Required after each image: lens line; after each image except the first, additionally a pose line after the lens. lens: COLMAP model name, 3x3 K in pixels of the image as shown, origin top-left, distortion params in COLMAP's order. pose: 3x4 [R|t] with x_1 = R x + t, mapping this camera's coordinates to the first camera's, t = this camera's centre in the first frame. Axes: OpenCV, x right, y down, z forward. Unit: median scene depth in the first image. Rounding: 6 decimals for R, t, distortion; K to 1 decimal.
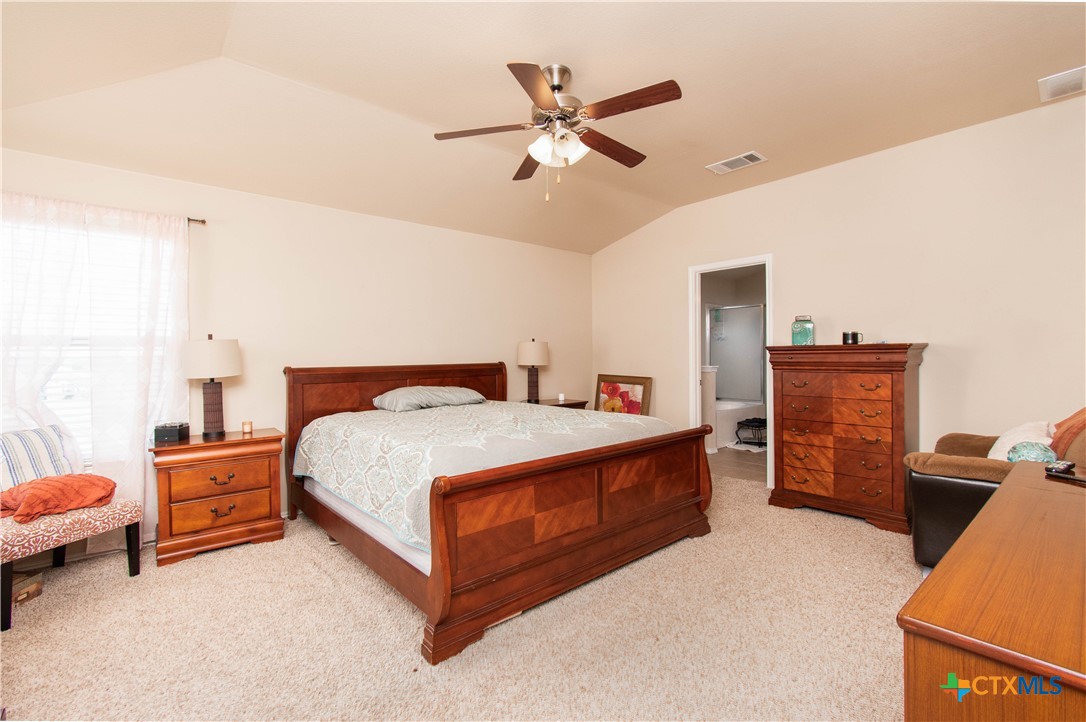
lens RADIAL K [[483.5, 0, 543.0], [0, 483.5, 361.0], [0, 0, 1]] dist [0.001042, 0.000263]
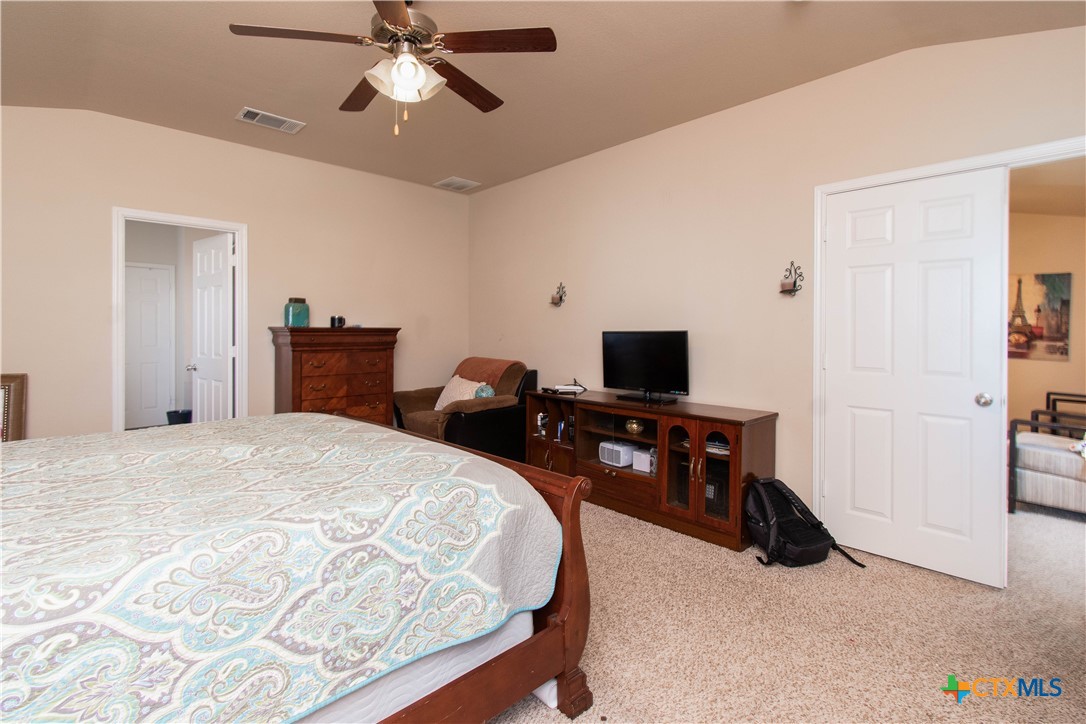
lens RADIAL K [[483.5, 0, 543.0], [0, 483.5, 362.0], [0, 0, 1]] dist [0.001042, 0.000263]
pose [[-0.021123, -0.050282, 0.998512, -0.532523], [0.016393, 0.998583, 0.050632, -0.002568], [-0.999642, 0.017438, -0.020269, 0.553743]]
